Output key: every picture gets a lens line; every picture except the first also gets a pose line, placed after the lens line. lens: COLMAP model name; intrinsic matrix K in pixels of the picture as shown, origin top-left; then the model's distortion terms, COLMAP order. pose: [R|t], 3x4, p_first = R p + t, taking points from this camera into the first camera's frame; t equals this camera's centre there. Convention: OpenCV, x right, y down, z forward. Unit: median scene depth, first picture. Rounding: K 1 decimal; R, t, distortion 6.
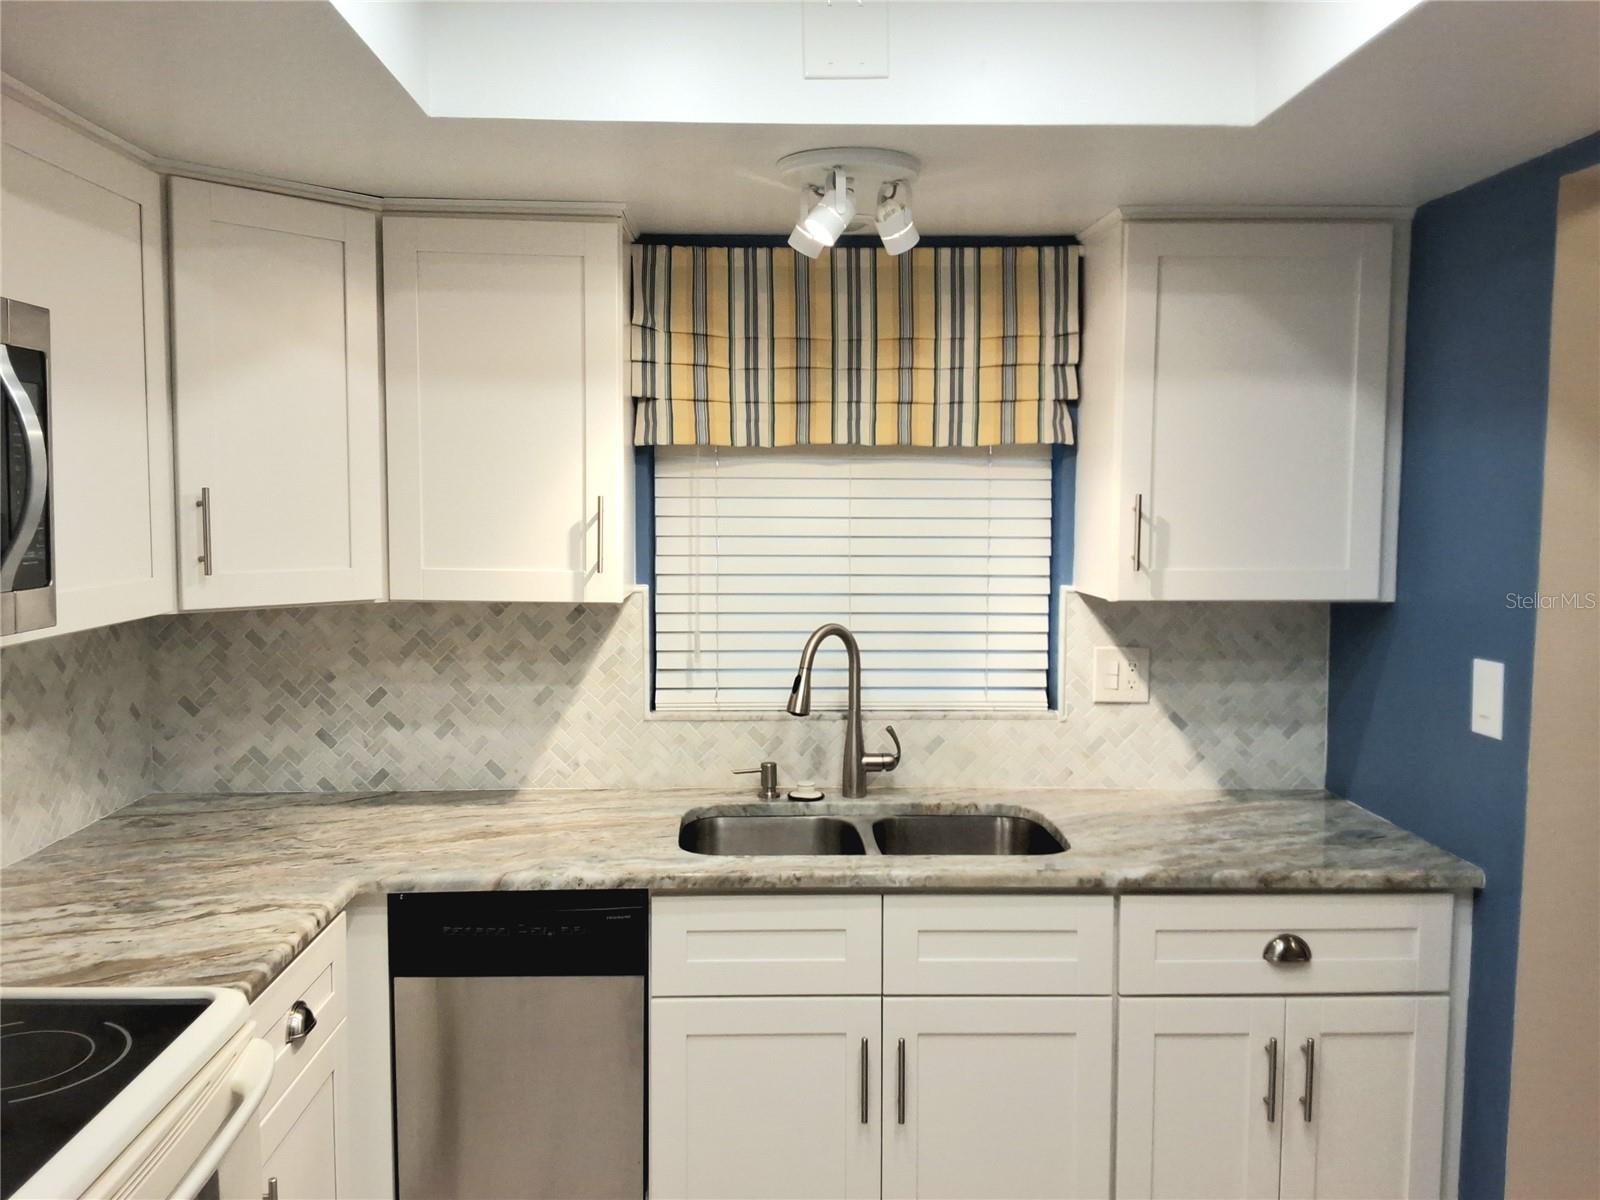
lens RADIAL K [[1282.1, 0, 792.3], [0, 1282.1, 598.7], [0, 0, 1]] dist [0.121658, -0.189366]
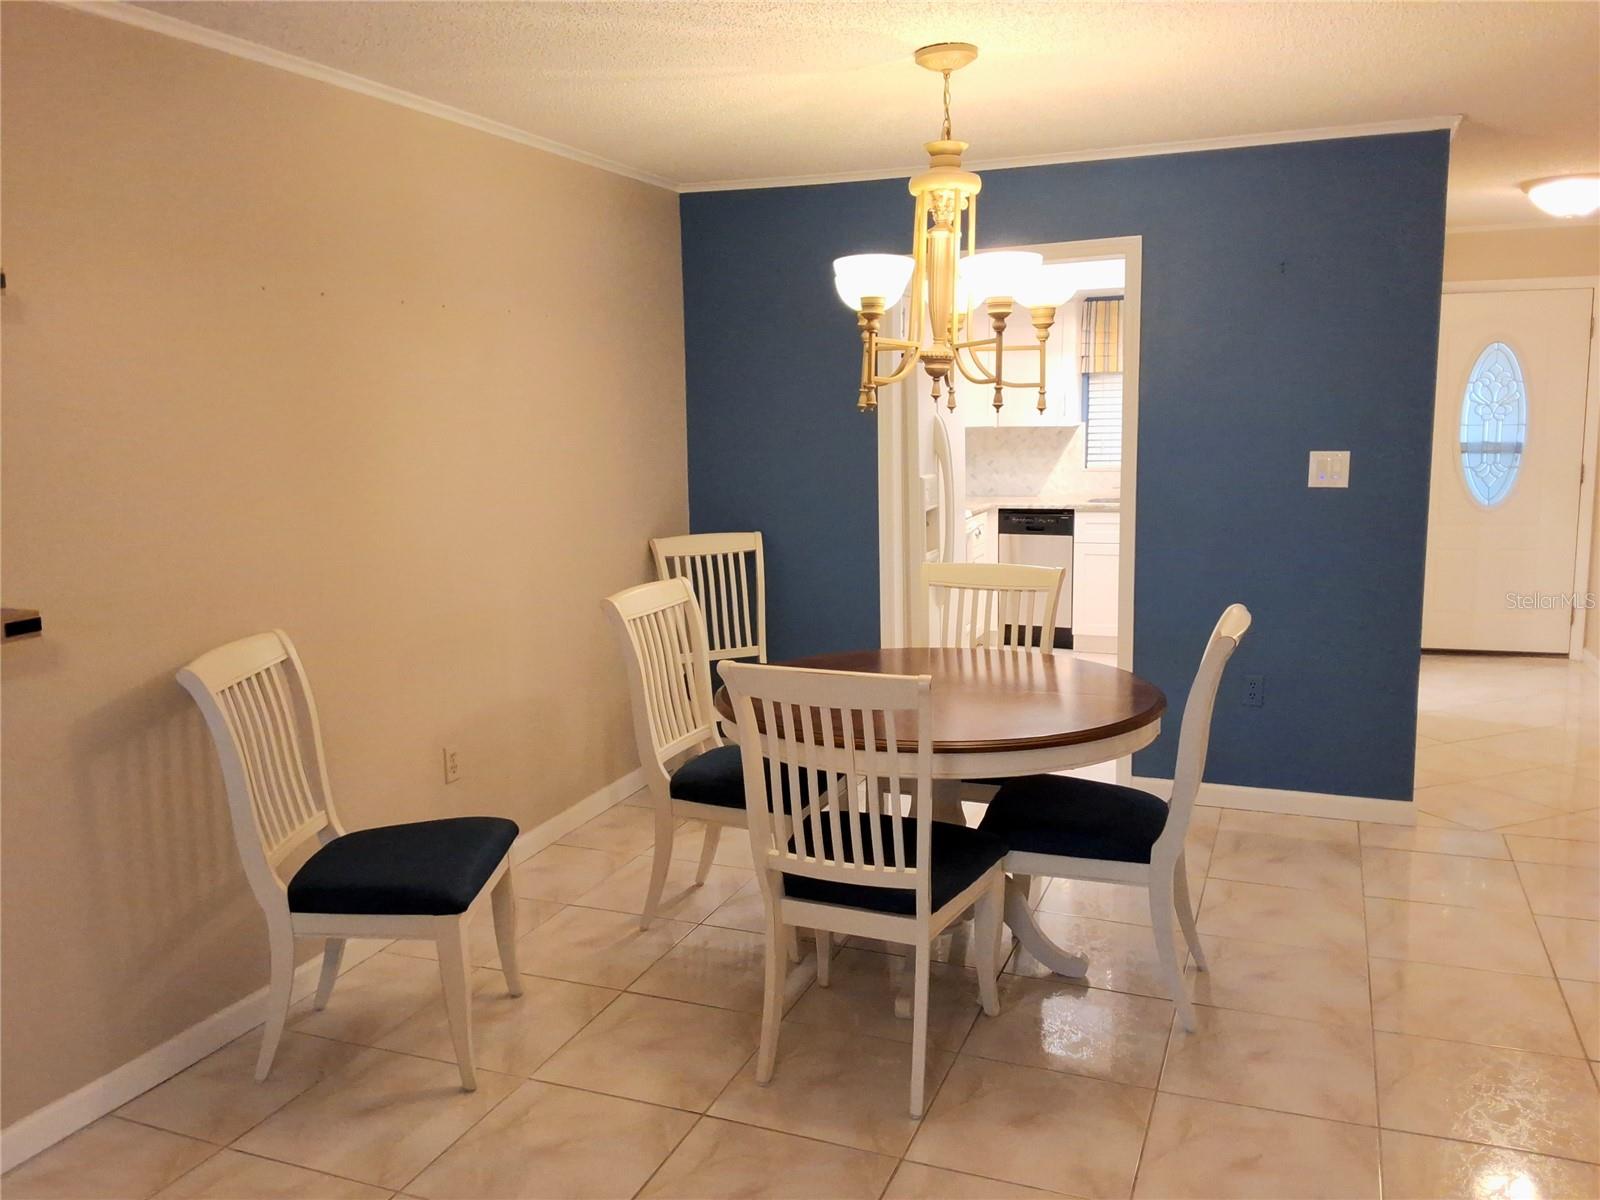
lens RADIAL K [[1282.1, 0, 792.3], [0, 1282.1, 598.7], [0, 0, 1]] dist [0.121658, -0.189366]
pose [[0.916693, 0.044800, -0.397074, 0.554617], [-0.011609, 0.996262, 0.085602, 0.174432], [0.399424, -0.073861, 0.913786, -2.354225]]
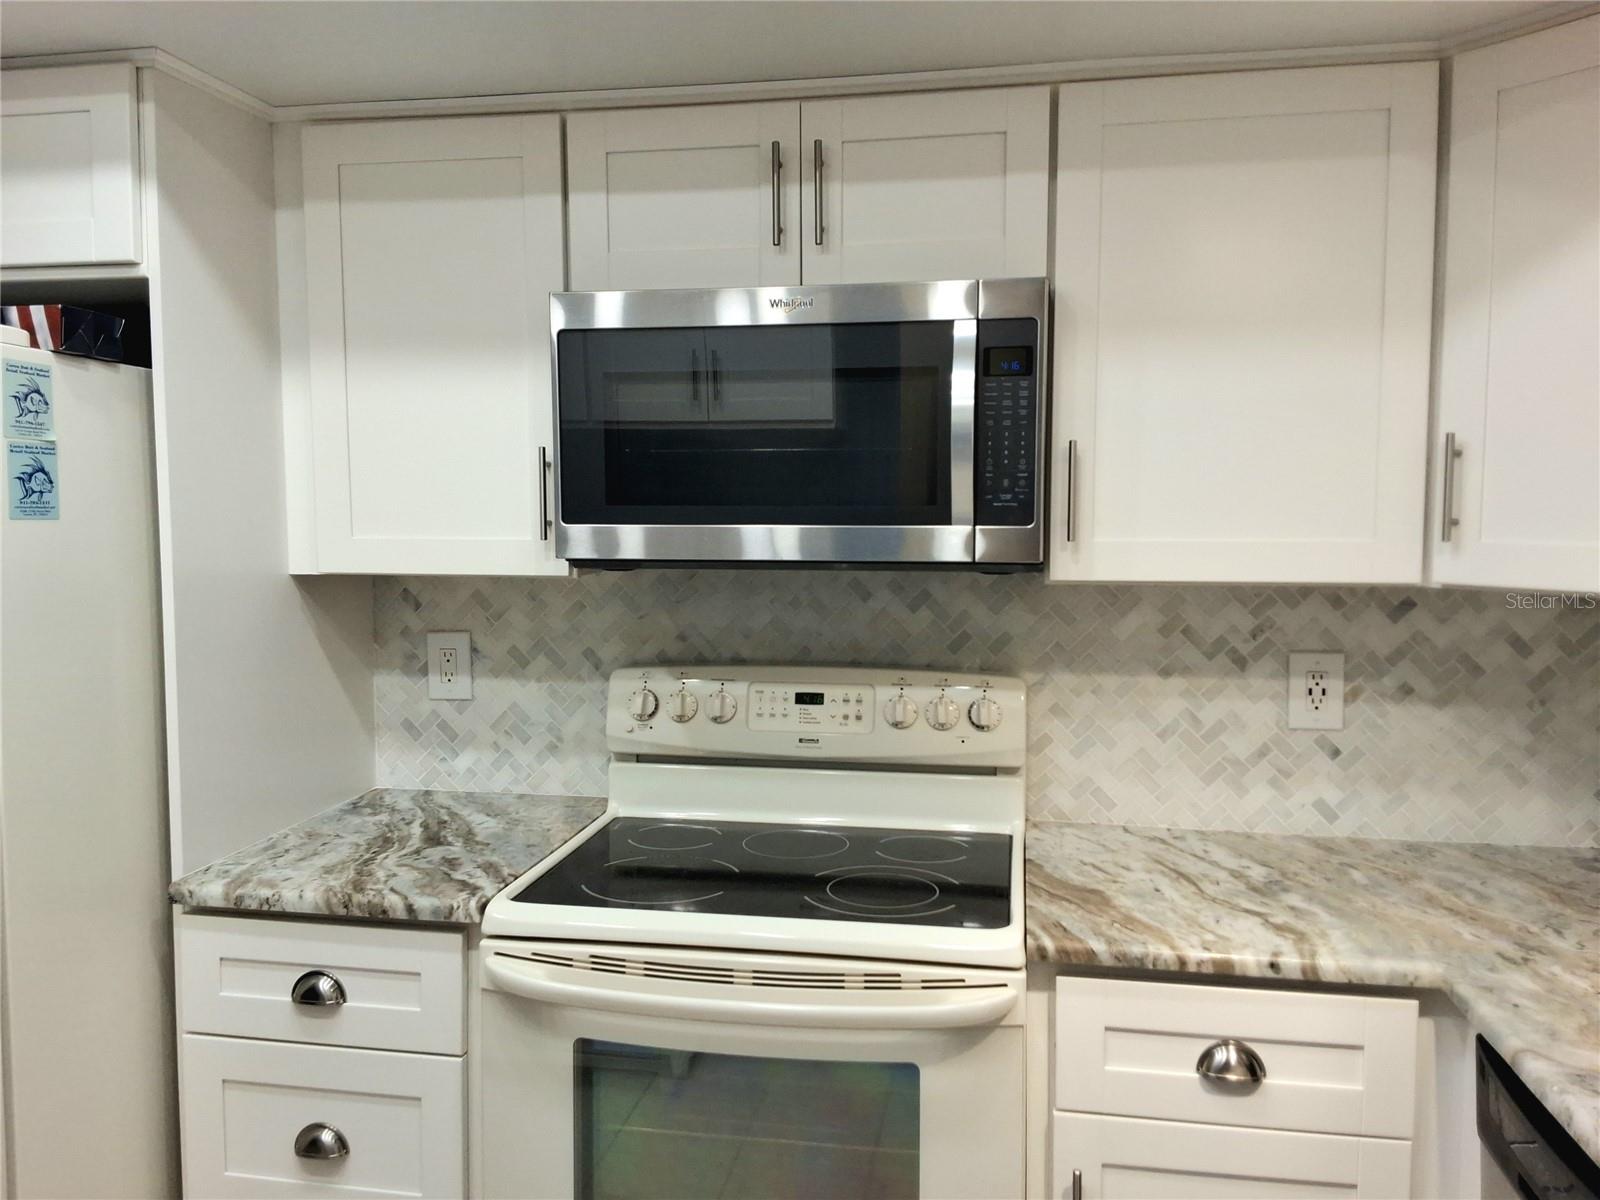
lens RADIAL K [[1282.1, 0, 792.3], [0, 1282.1, 598.7], [0, 0, 1]] dist [0.121658, -0.189366]
pose [[-0.202713, 0.070857, -0.976671, 0.407387], [-0.081350, 0.992712, 0.088905, -0.021088], [0.975853, 0.097474, -0.195472, 0.735029]]
